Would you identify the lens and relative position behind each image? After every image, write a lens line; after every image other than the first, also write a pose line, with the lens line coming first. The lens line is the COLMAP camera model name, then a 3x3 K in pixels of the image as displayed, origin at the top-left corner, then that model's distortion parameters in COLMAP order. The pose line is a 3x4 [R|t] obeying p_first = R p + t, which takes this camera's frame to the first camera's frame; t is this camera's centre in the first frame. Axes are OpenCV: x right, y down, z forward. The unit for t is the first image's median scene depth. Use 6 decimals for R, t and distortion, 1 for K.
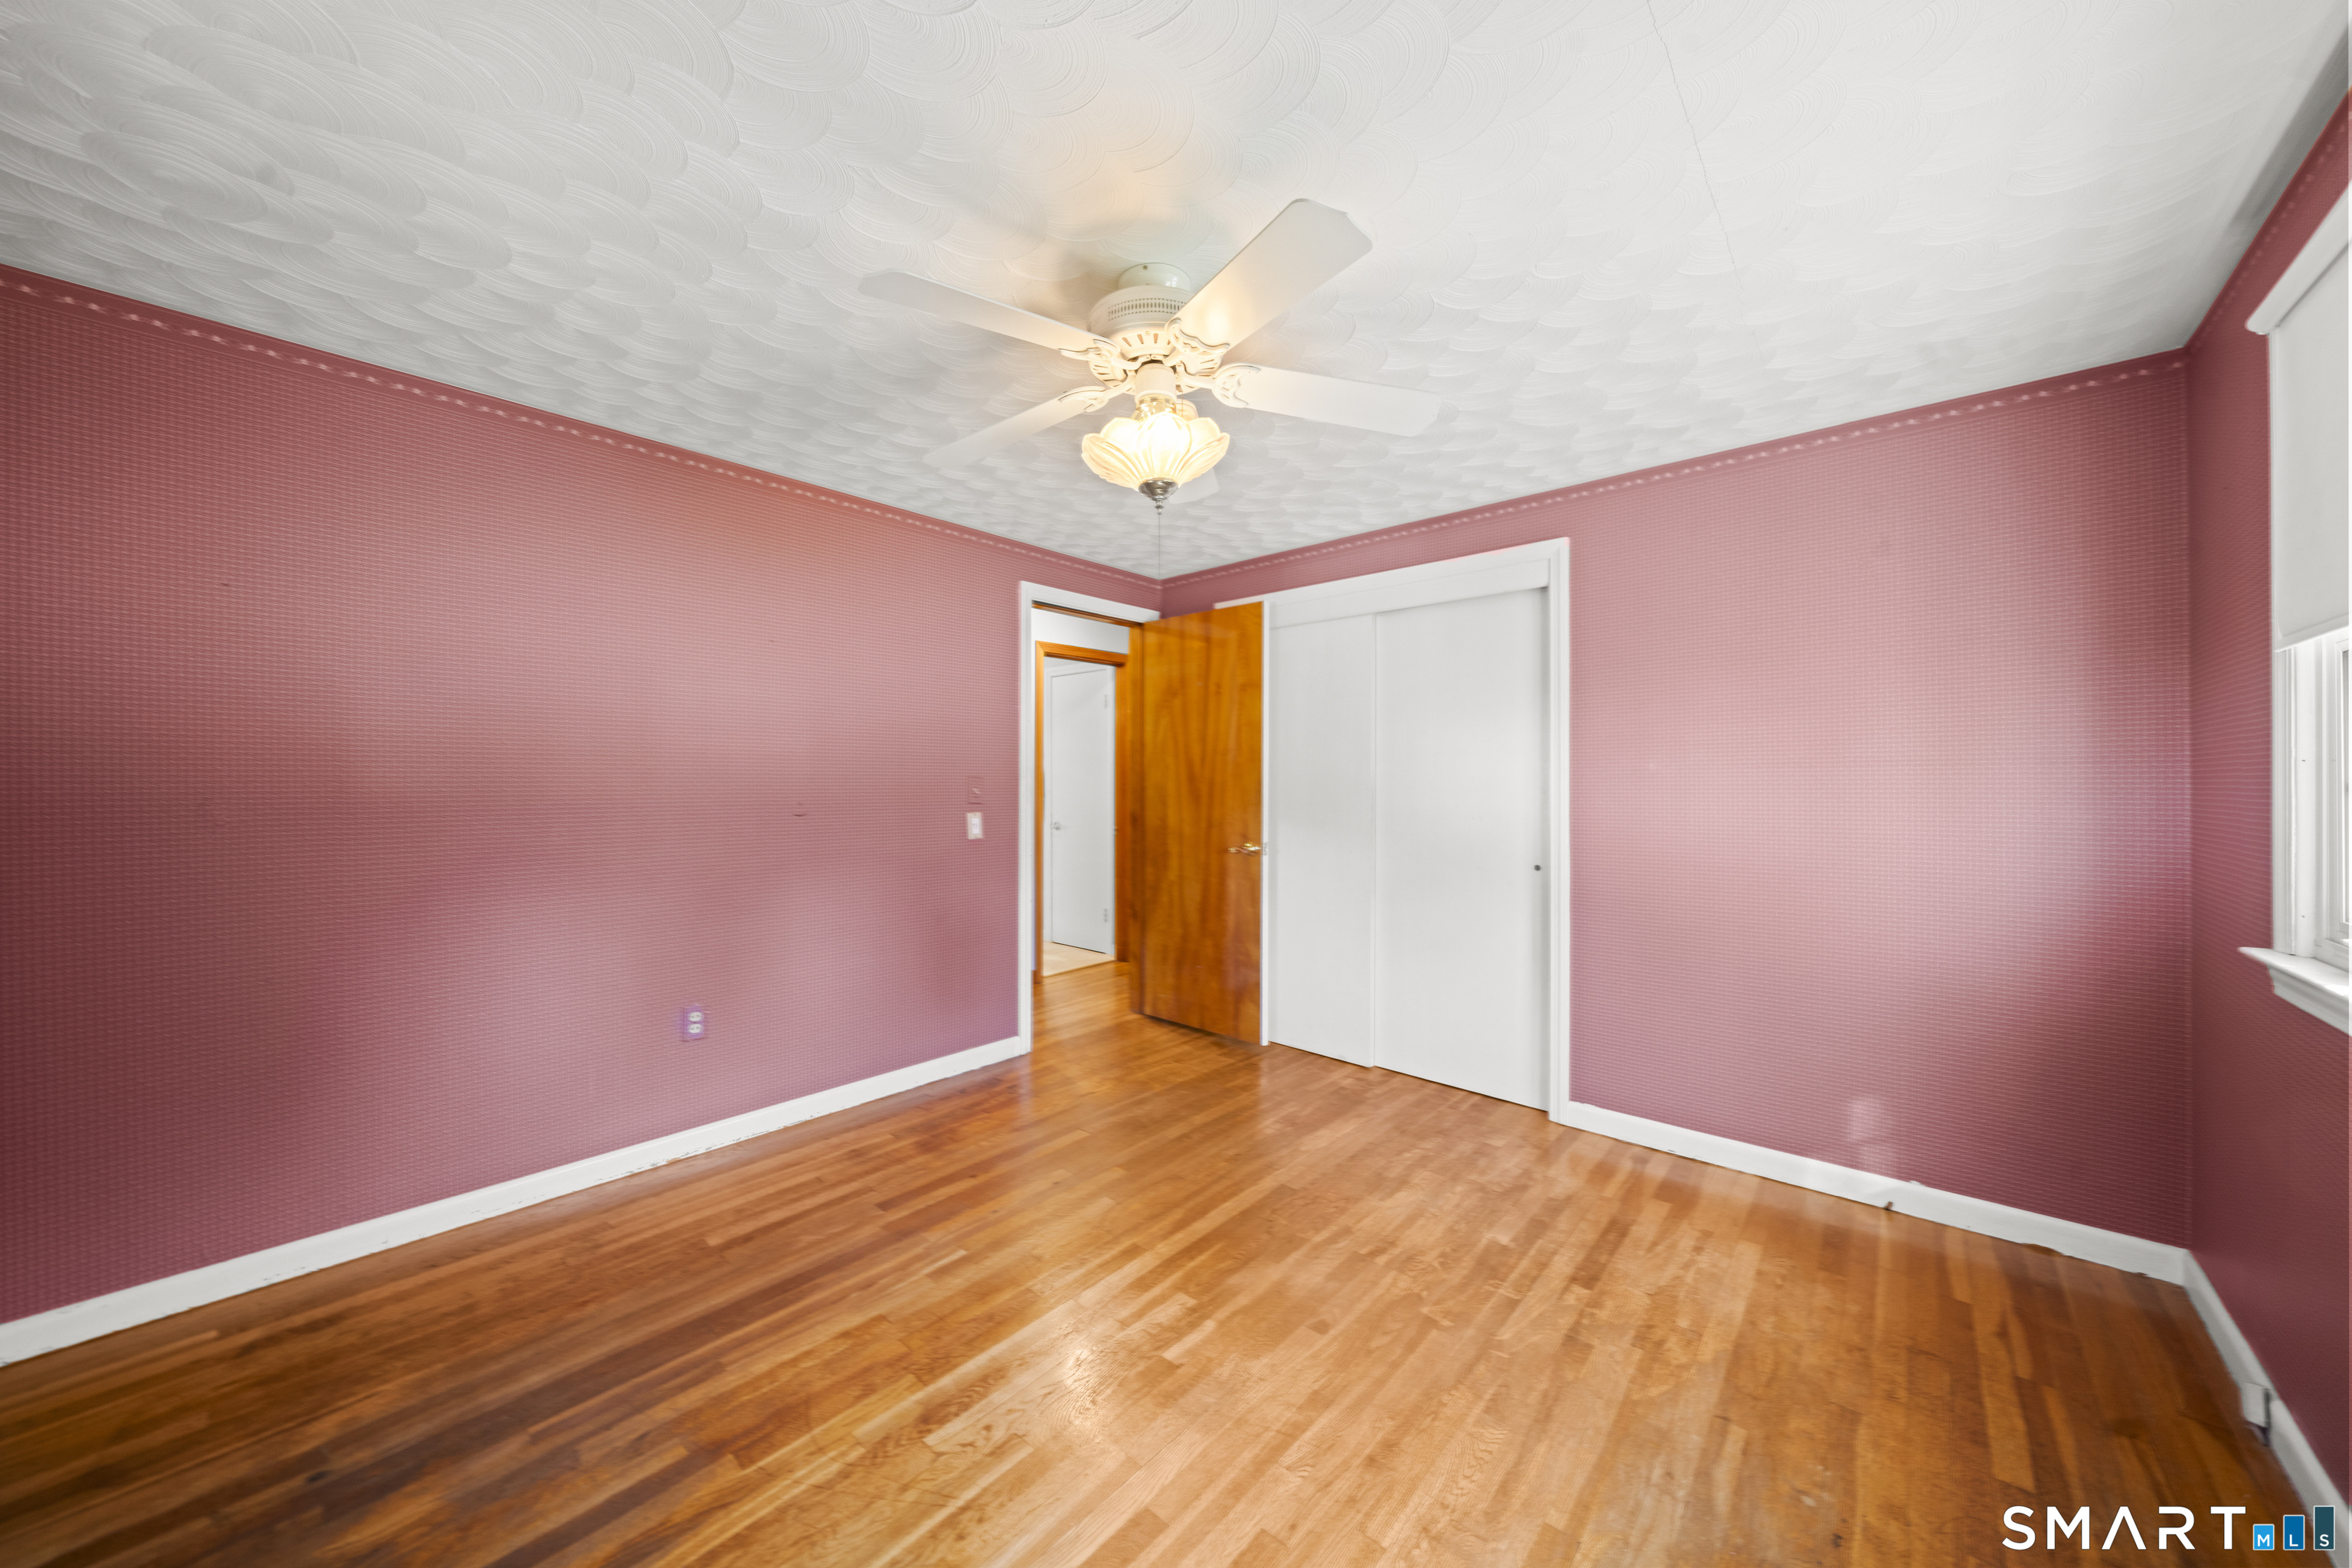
lens RADIAL K [[818.2, 0, 1178.7], [0, 818.2, 782.8], [0, 0, 1]] dist [-0.005014, -0.000440]
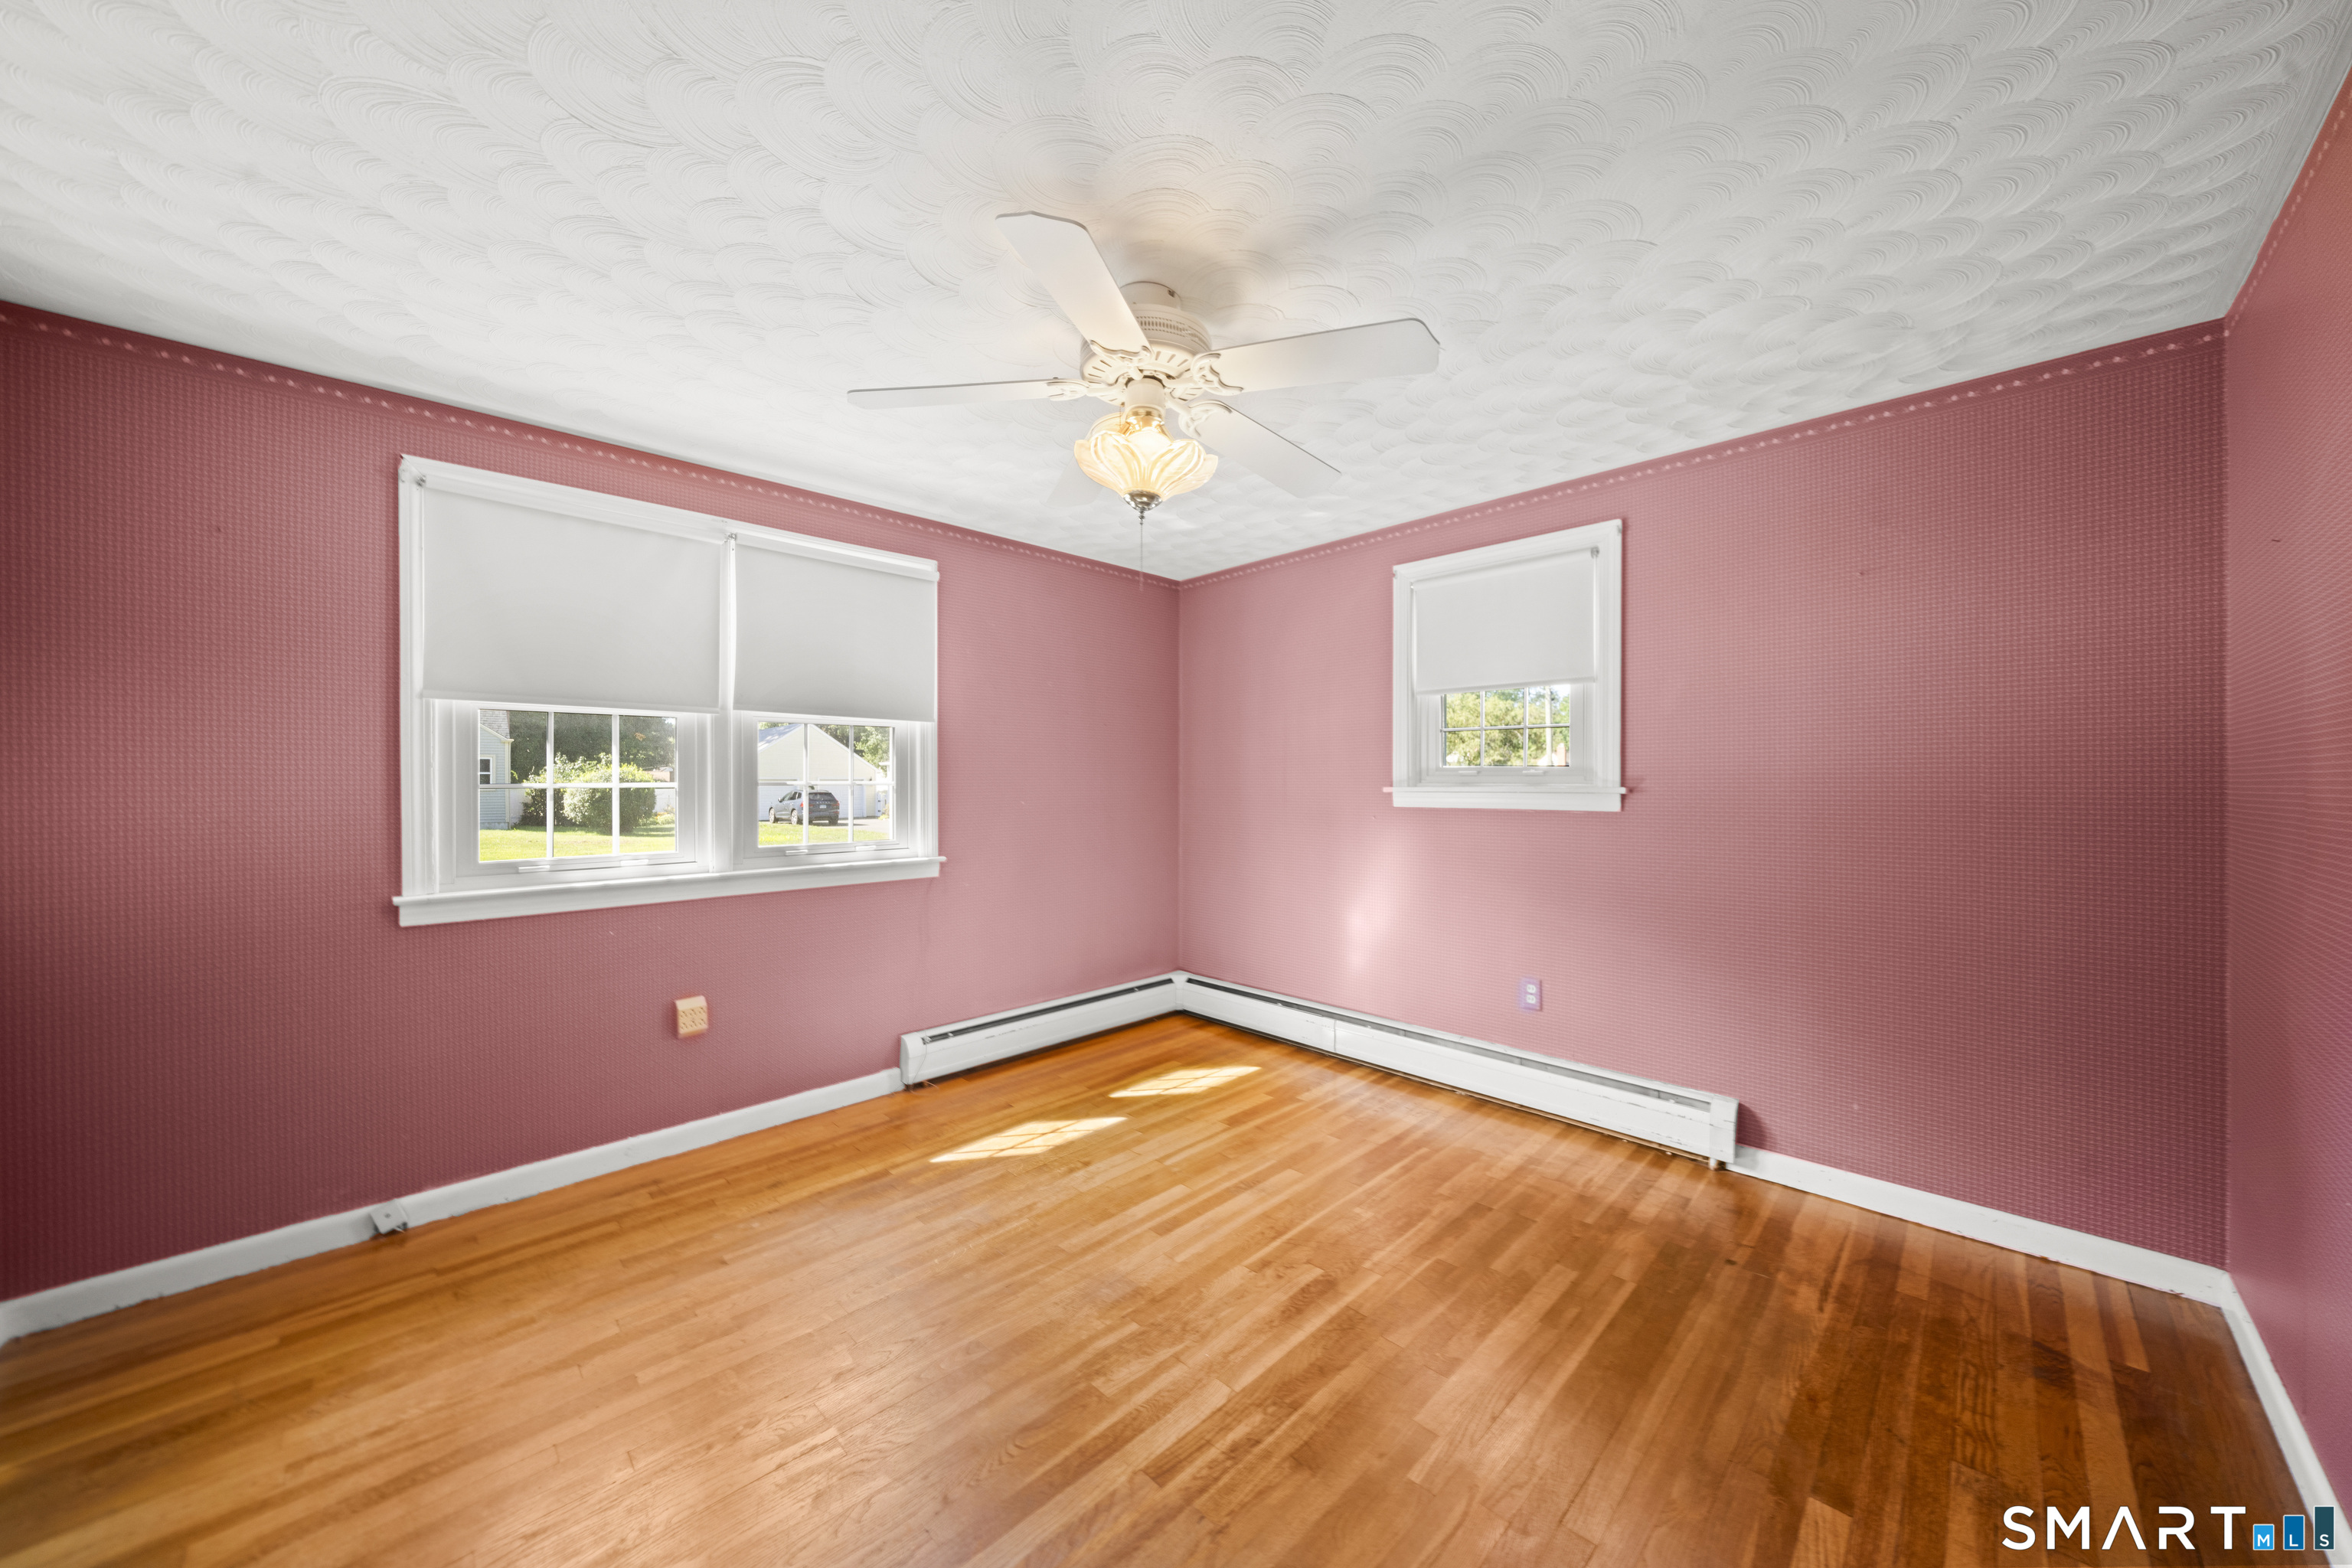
lens RADIAL K [[818.2, 0, 1173.4], [0, 818.2, 782.9], [0, 0, 1]] dist [-0.005014, -0.000440]
pose [[-0.997677, 0.000129, 0.068129, -0.141969], [0.000188, 1.000000, 0.000869, -0.002650], [-0.068129, 0.000880, -0.997676, 2.142220]]
